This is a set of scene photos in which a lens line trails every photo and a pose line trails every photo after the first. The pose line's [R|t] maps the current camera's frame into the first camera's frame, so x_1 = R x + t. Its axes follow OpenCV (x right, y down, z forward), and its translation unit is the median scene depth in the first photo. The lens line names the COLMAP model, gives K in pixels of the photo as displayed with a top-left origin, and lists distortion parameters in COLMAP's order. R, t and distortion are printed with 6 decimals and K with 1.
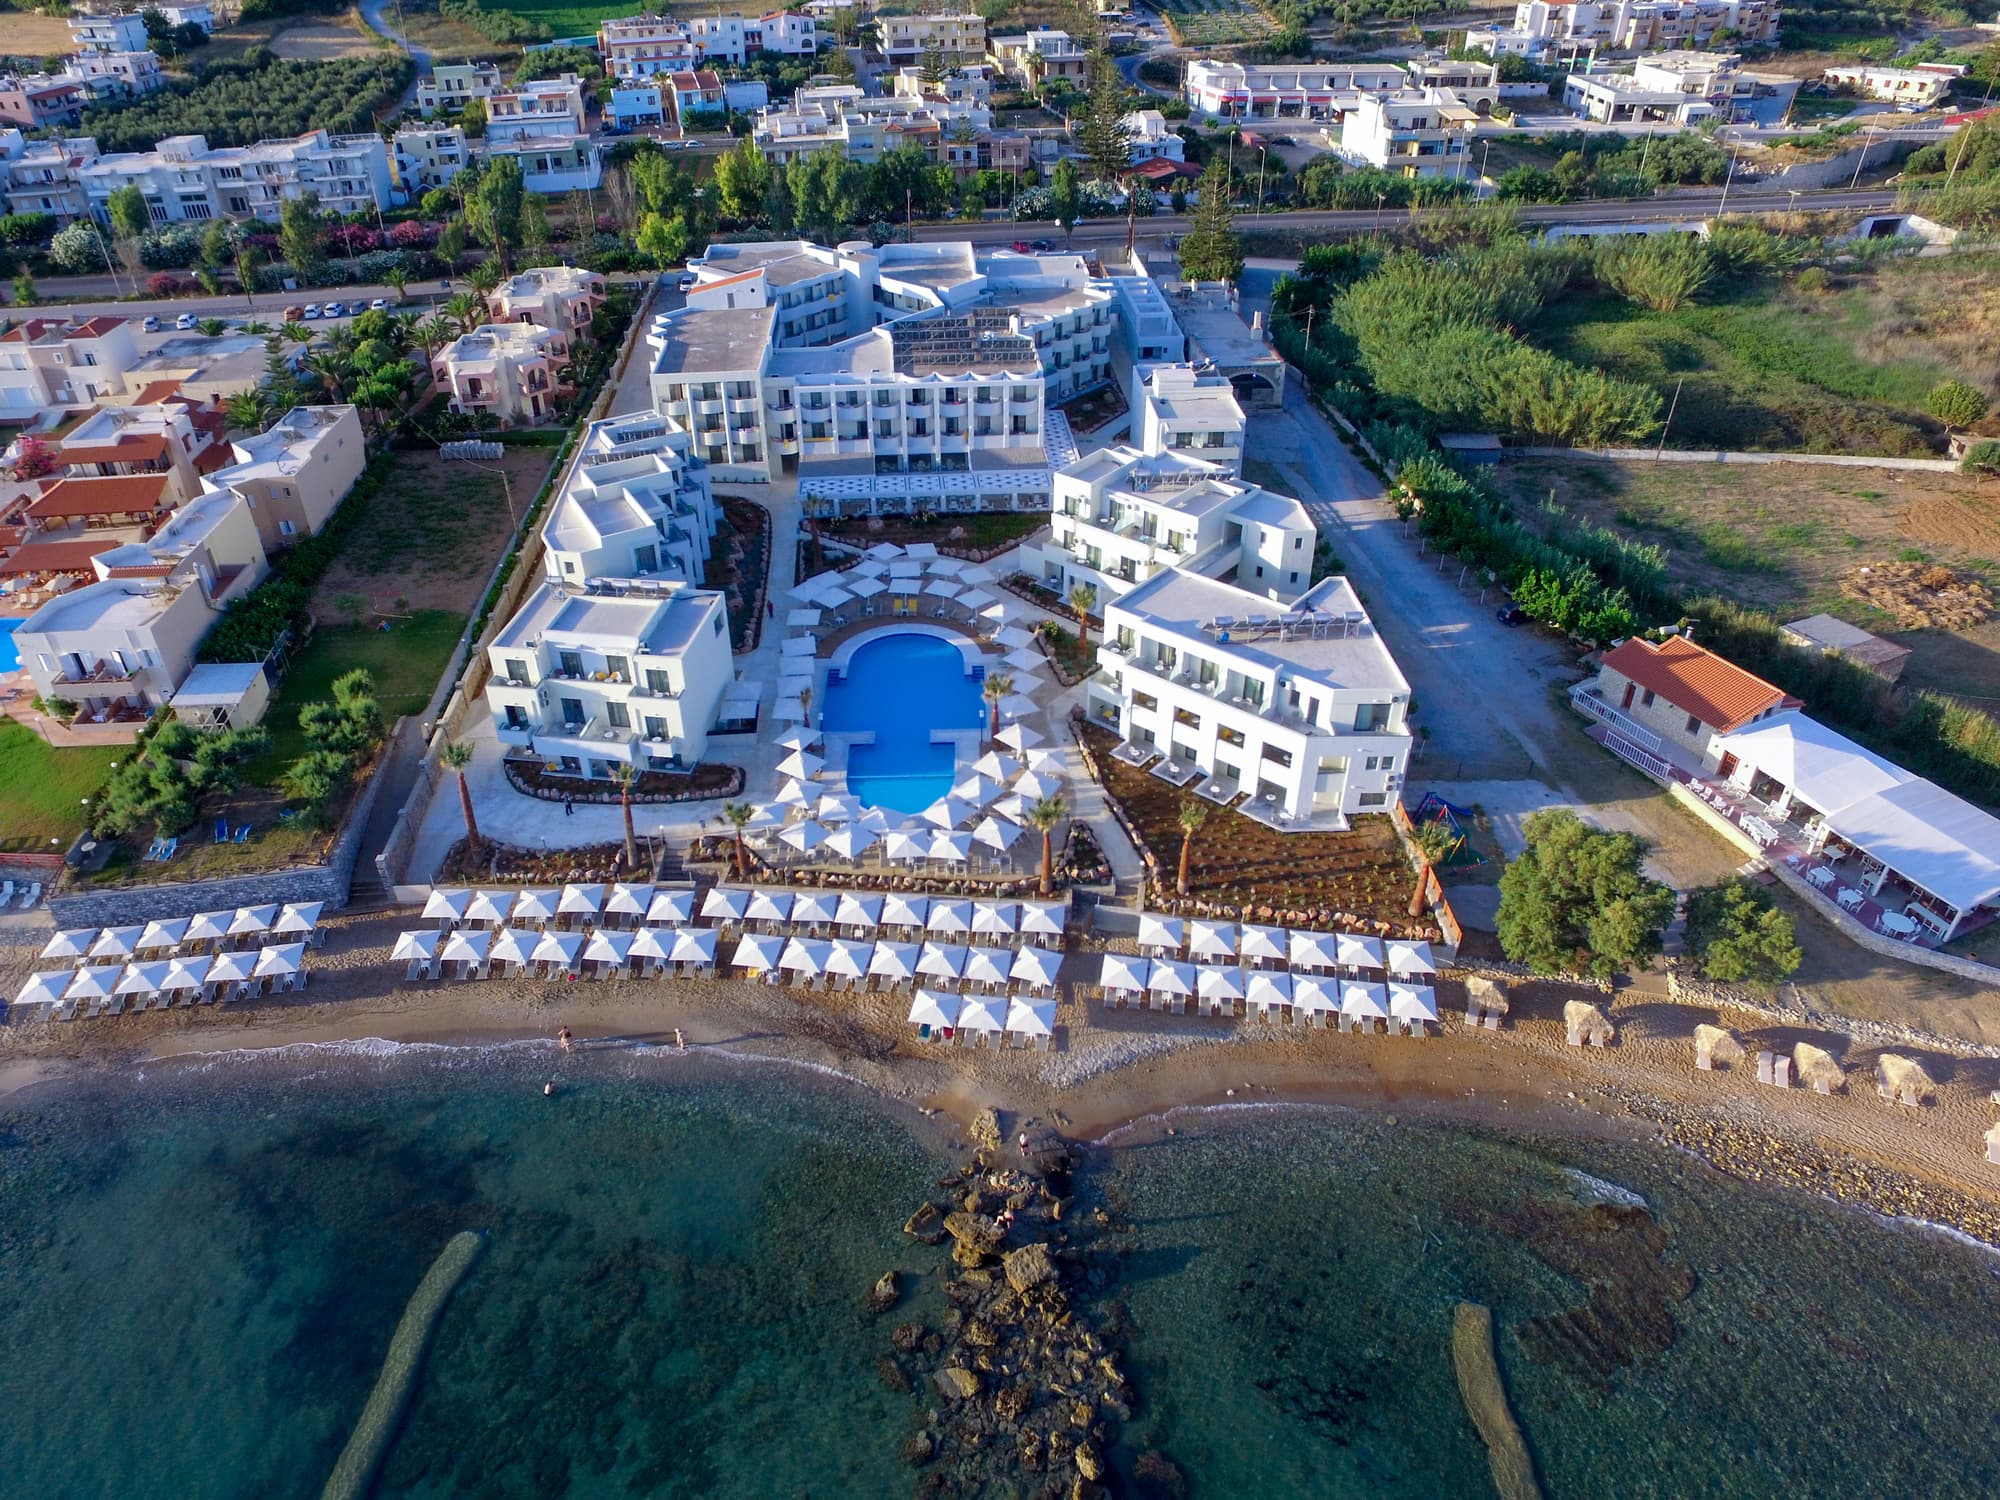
lens RADIAL K [[1351.2, 0, 954.4], [0, 1351.2, 753.0], [0, 0, 1]] dist [-0.115492, 0.084406]
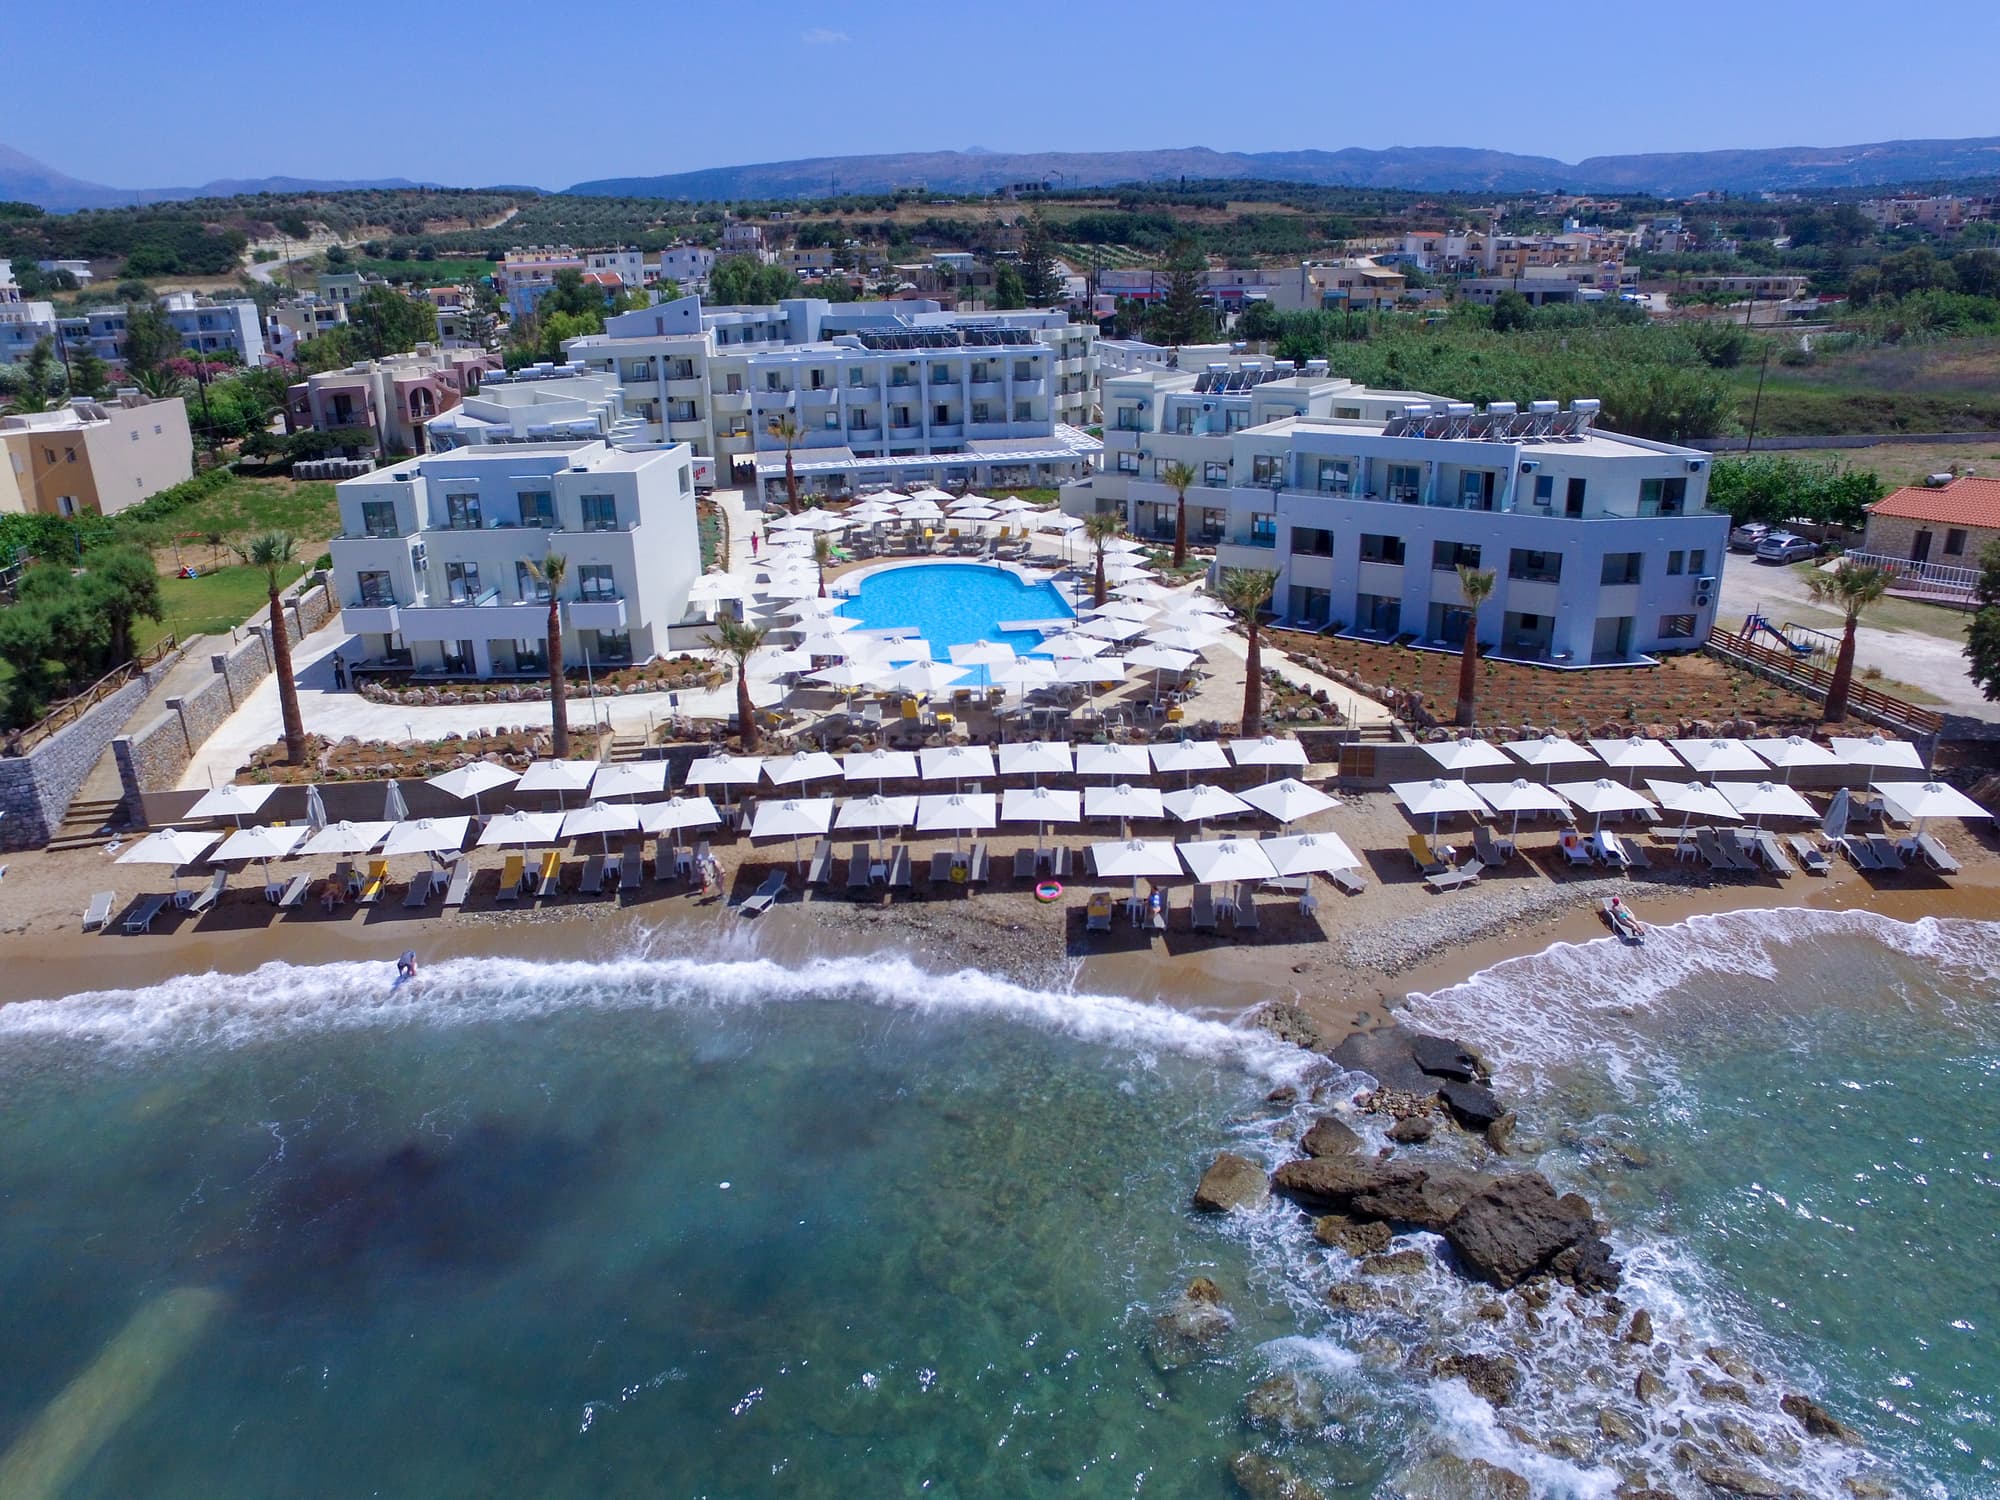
lens RADIAL K [[1351.2, 0, 954.6], [0, 1351.2, 756.8], [0, 0, 1]] dist [-0.115492, 0.084406]
pose [[0.994948, -0.045307, 0.089582, -0.109858], [0.066322, 0.966548, -0.247763, 0.228473], [-0.075360, 0.252452, 0.964670, 0.381035]]
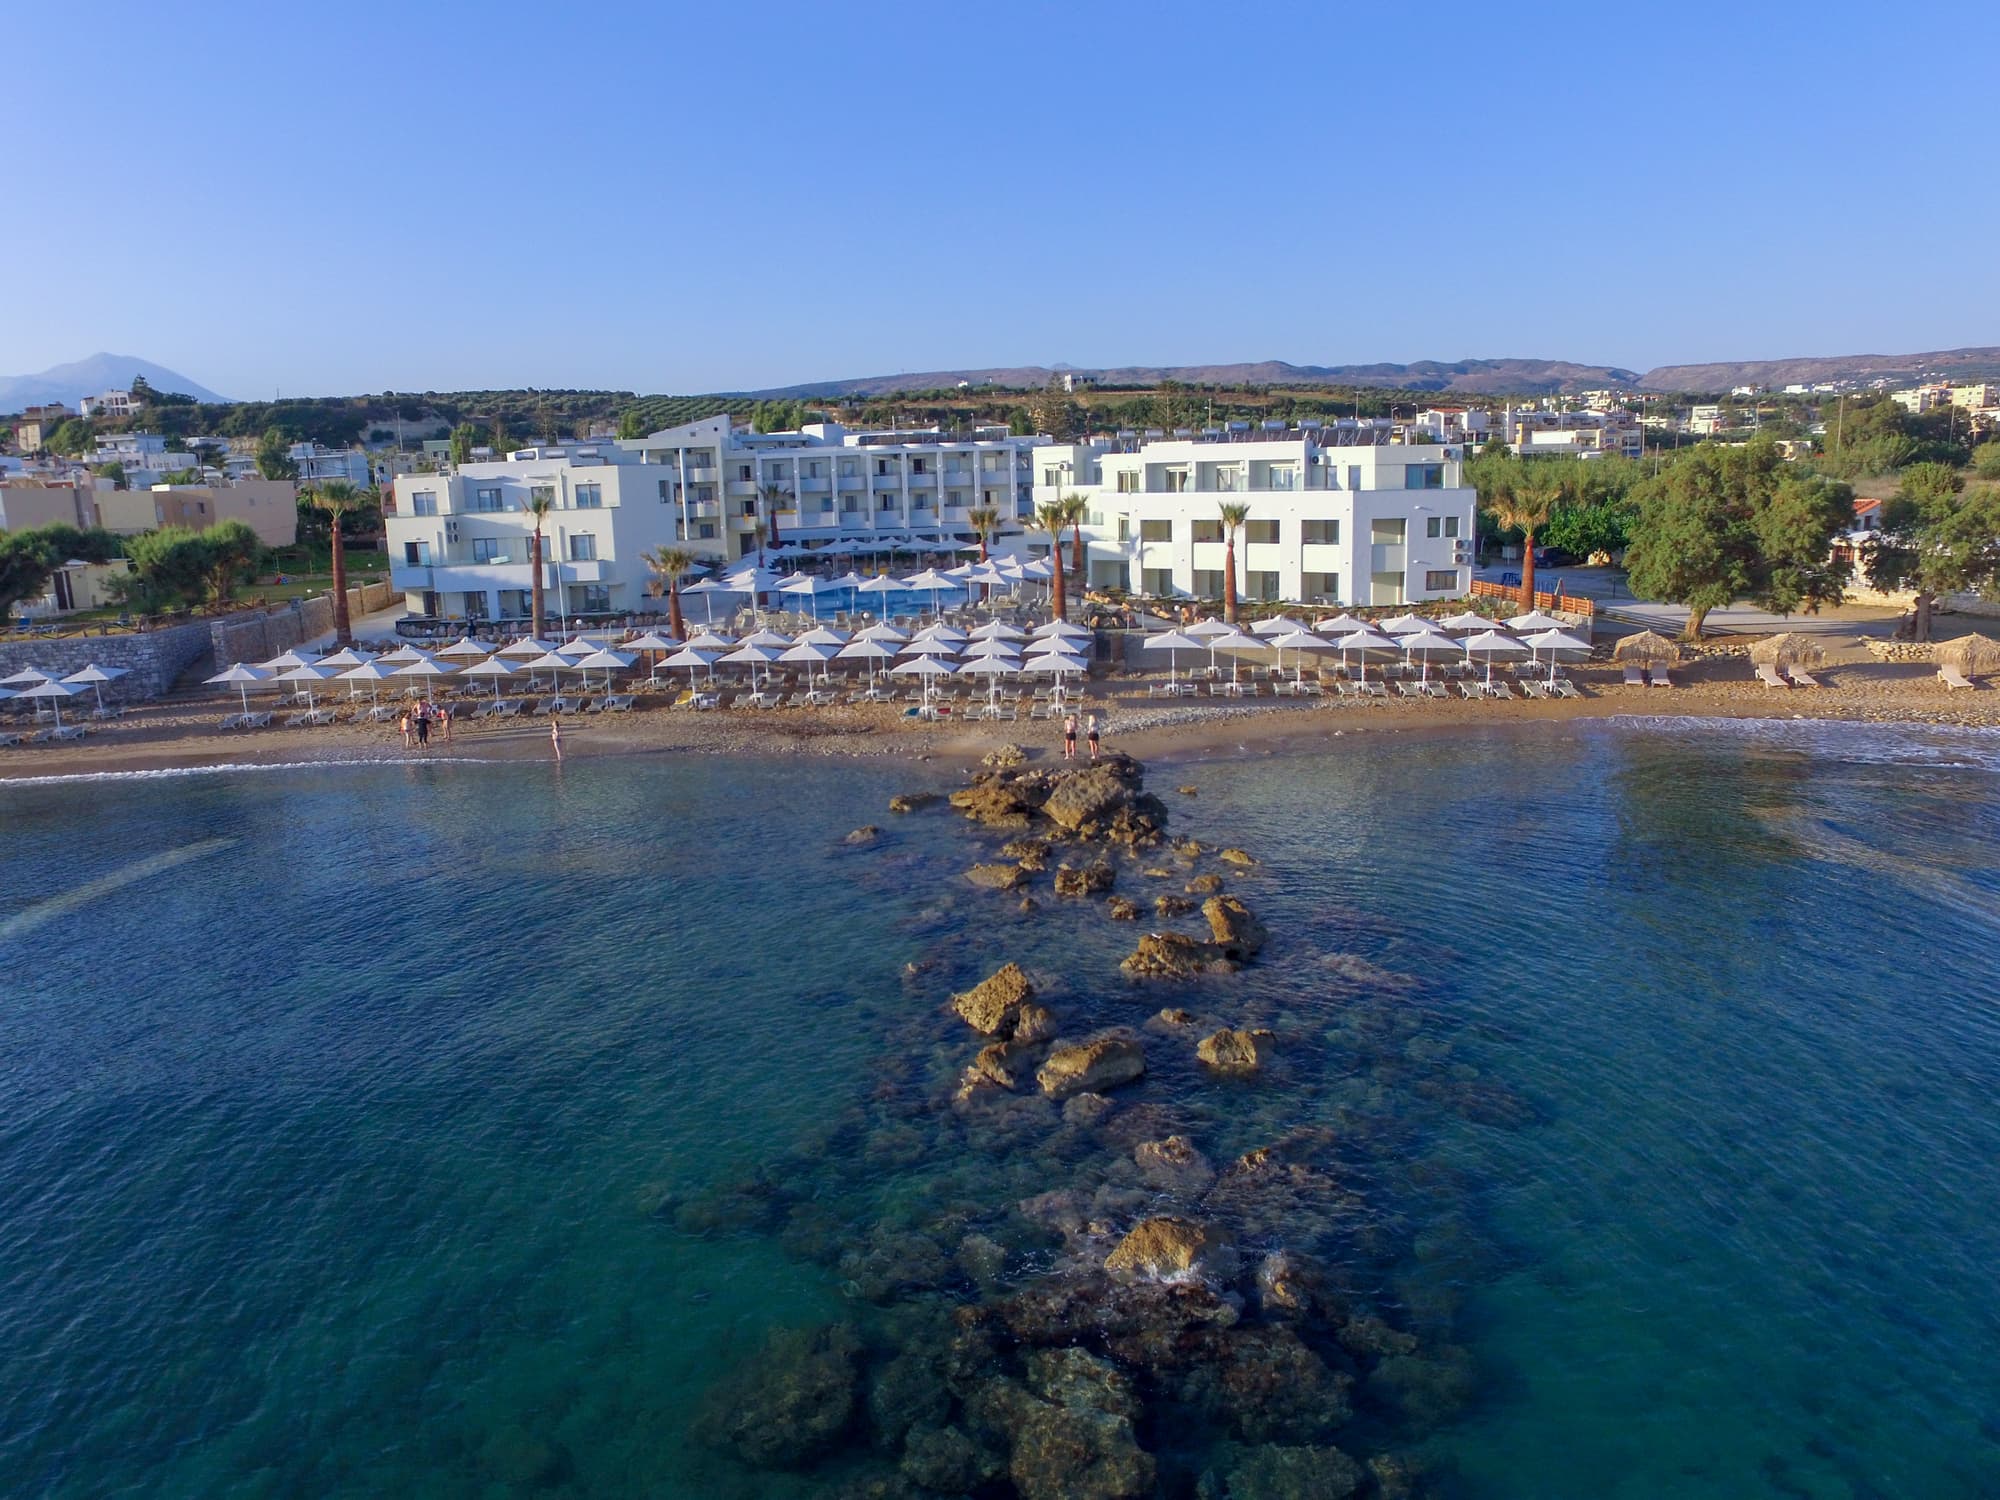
lens RADIAL K [[1351.2, 0, 954.8], [0, 1351.2, 761.1], [0, 0, 1]] dist [-0.115492, 0.084406]
pose [[0.999179, -0.023232, 0.033189, -0.019600], [0.034275, 0.921519, -0.386818, 0.426742], [-0.021598, 0.387638, 0.921559, 0.271701]]
